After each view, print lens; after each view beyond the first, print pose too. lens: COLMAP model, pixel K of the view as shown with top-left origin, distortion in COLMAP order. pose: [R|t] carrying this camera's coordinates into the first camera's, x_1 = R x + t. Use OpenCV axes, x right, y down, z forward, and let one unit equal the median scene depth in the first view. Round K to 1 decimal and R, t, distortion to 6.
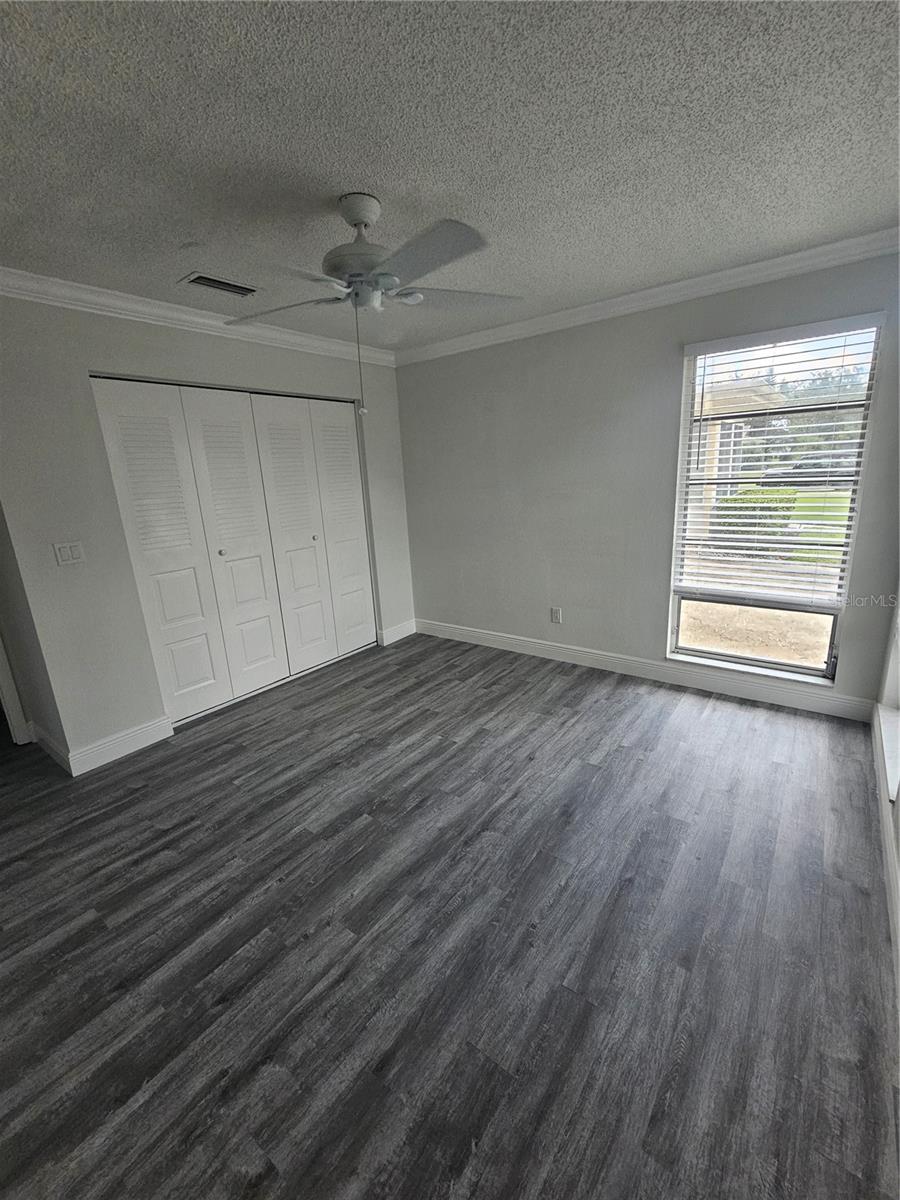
lens RADIAL K [[487.9, 0, 452.1], [0, 487.9, 594.0], [0, 0, 1]] dist [0.000114, -0.000424]
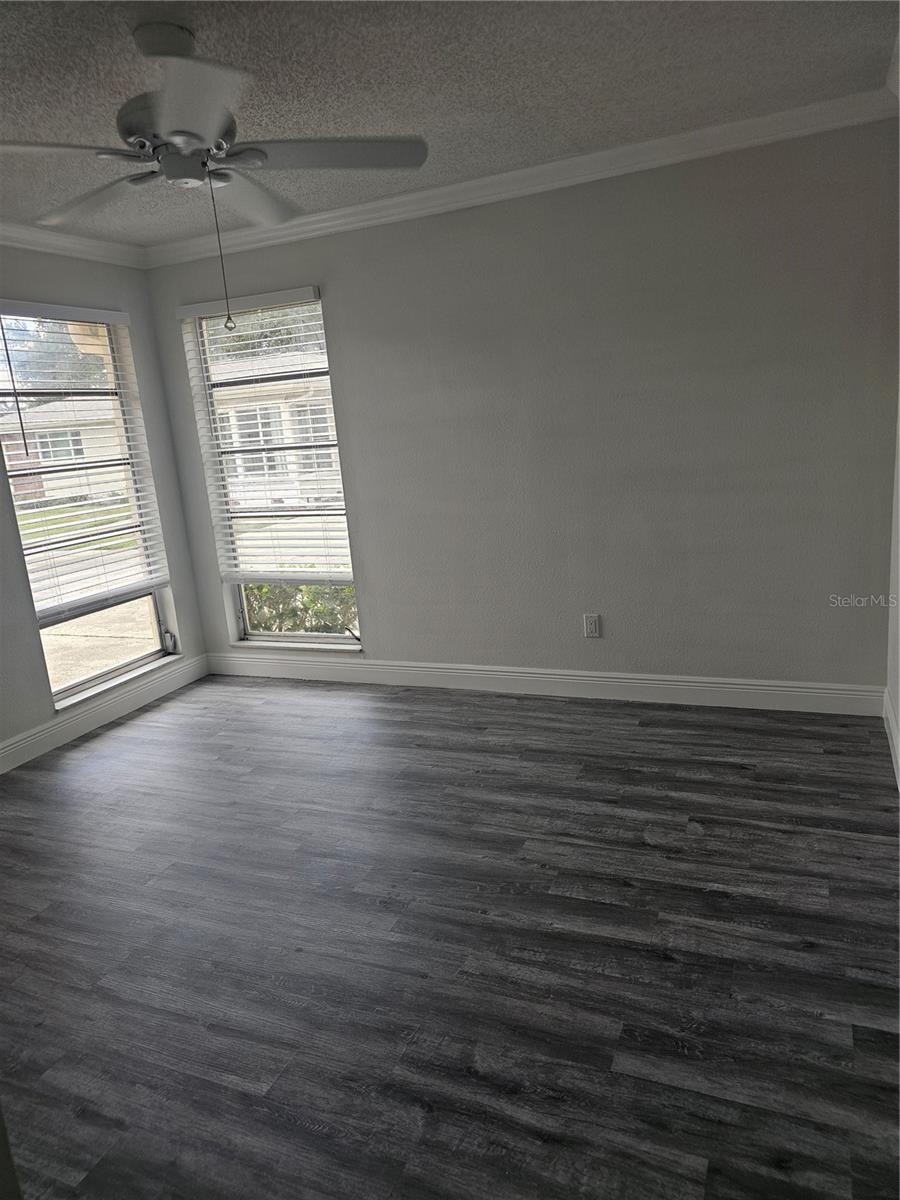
lens RADIAL K [[800.6, 0, 448.8], [0, 800.6, 596.4], [0, 0, 1]] dist [0.029476, -0.015677]
pose [[-0.221716, -0.143200, 0.964539, -1.751624], [0.335923, 0.917392, 0.213419, -0.180828], [-0.915422, 0.371329, -0.155296, 1.259001]]
